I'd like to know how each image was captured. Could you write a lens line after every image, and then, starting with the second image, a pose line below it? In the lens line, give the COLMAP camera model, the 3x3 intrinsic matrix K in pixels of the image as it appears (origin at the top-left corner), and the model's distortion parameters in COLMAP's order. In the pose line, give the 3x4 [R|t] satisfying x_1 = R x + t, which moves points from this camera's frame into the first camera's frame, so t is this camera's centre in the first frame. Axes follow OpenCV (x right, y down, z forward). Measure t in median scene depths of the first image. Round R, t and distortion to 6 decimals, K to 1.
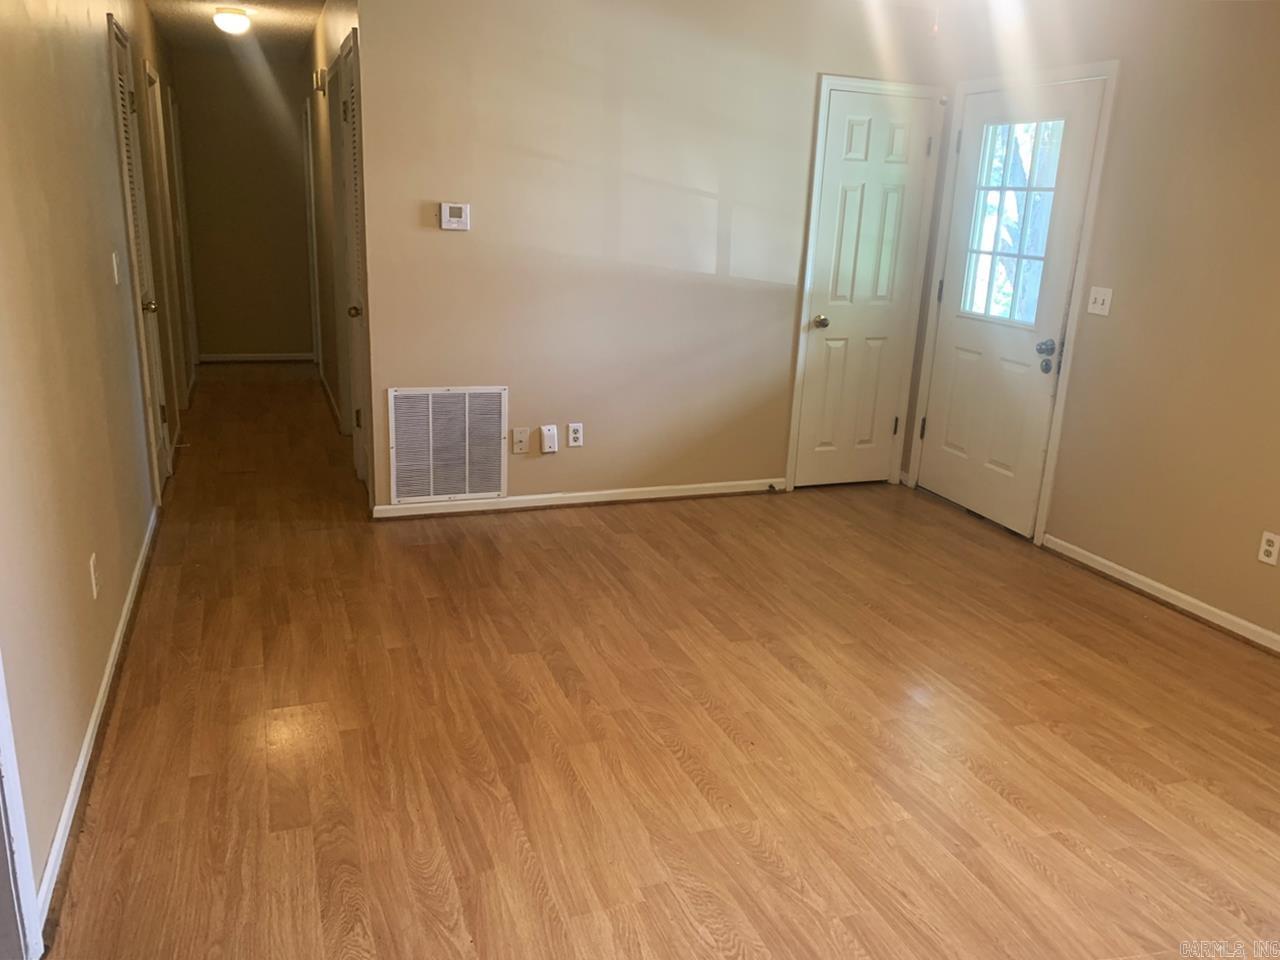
lens RADIAL K [[1026.9, 0, 637.5], [0, 1026.9, 483.7], [0, 0, 1]] dist [0.053167, -0.035682]
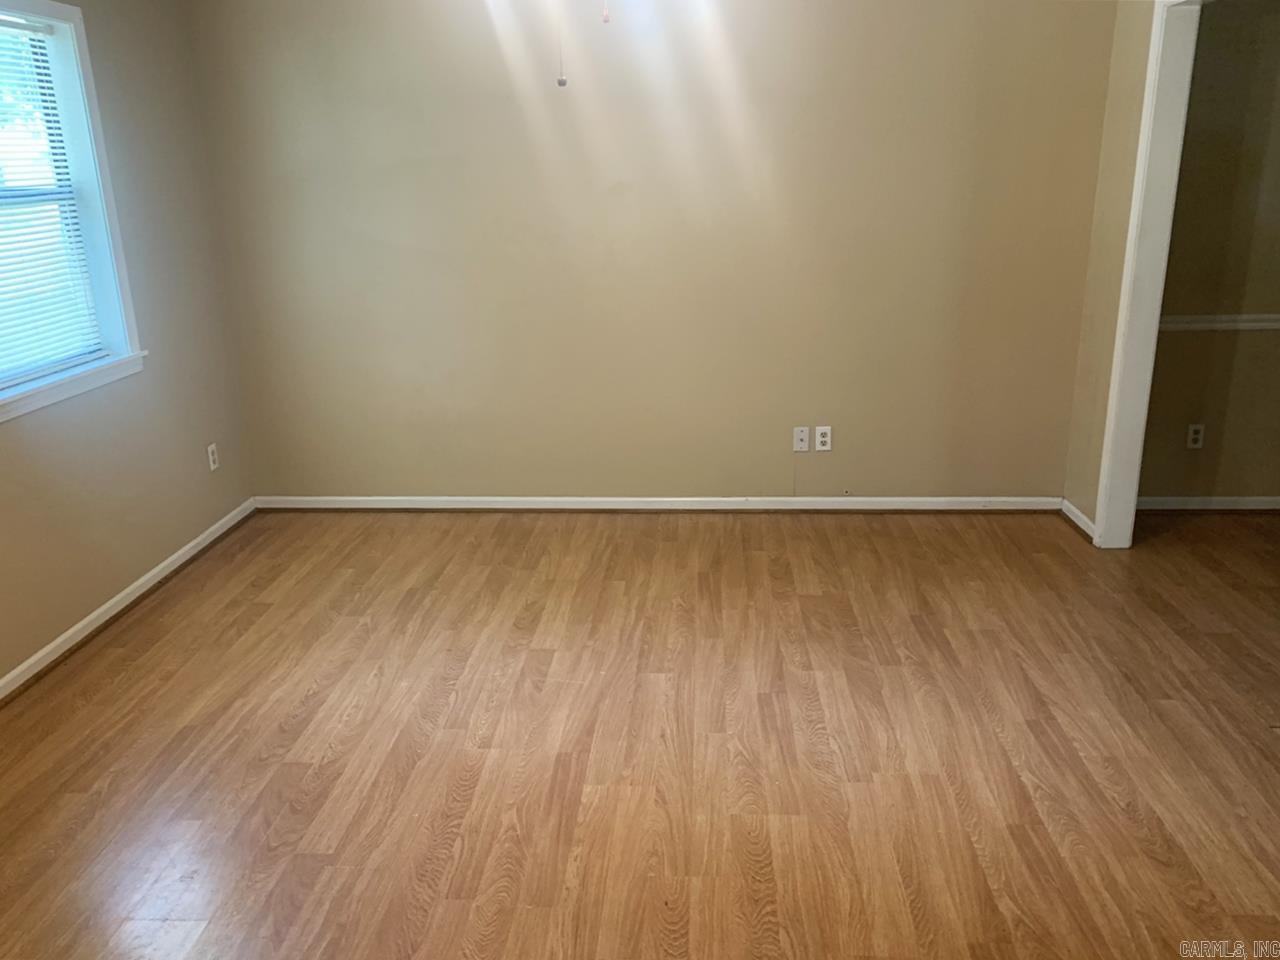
lens RADIAL K [[1026.9, 0, 635.8], [0, 1026.9, 481.7], [0, 0, 1]] dist [0.053167, -0.035682]
pose [[-0.913944, -0.141509, 0.380371, -0.138837], [0.092527, 0.839904, 0.534790, -0.508006], [-0.395152, 0.523963, -0.754531, 1.687784]]
